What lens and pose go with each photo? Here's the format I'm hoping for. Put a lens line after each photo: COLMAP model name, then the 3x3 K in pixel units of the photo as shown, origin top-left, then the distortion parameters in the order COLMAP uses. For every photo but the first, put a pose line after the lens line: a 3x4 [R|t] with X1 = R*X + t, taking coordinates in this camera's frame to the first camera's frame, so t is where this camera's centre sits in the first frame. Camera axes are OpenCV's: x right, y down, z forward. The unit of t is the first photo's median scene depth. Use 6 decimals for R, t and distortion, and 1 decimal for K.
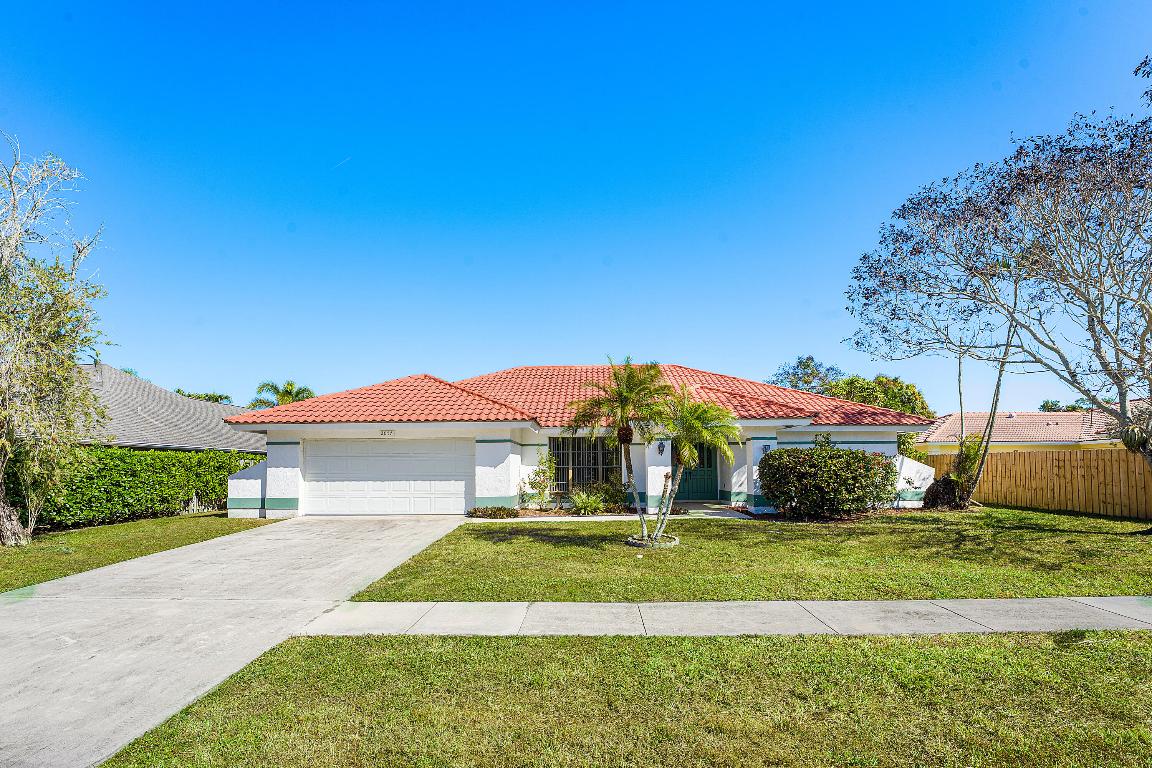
lens RADIAL K [[489.4, 0, 576.4], [0, 489.4, 449.2], [0, 0, 1]] dist [-0.018340, -0.000129]
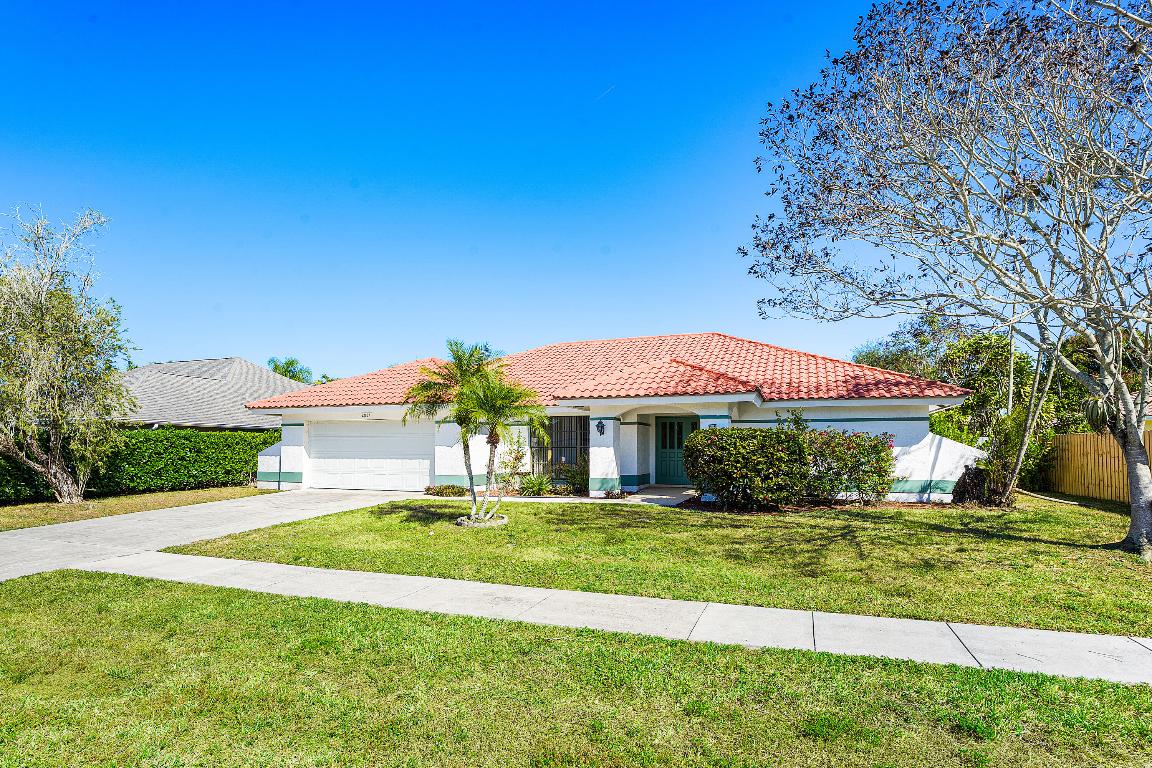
lens RADIAL K [[536.1, 0, 577.9], [0, 536.1, 386.4], [0, 0, 1]] dist [-0.002448, -0.000218]
pose [[0.951414, -0.026981, -0.306729, 0.442555], [0.003843, 0.997116, -0.075792, -0.003565], [0.307889, 0.070931, 0.948775, -0.007121]]
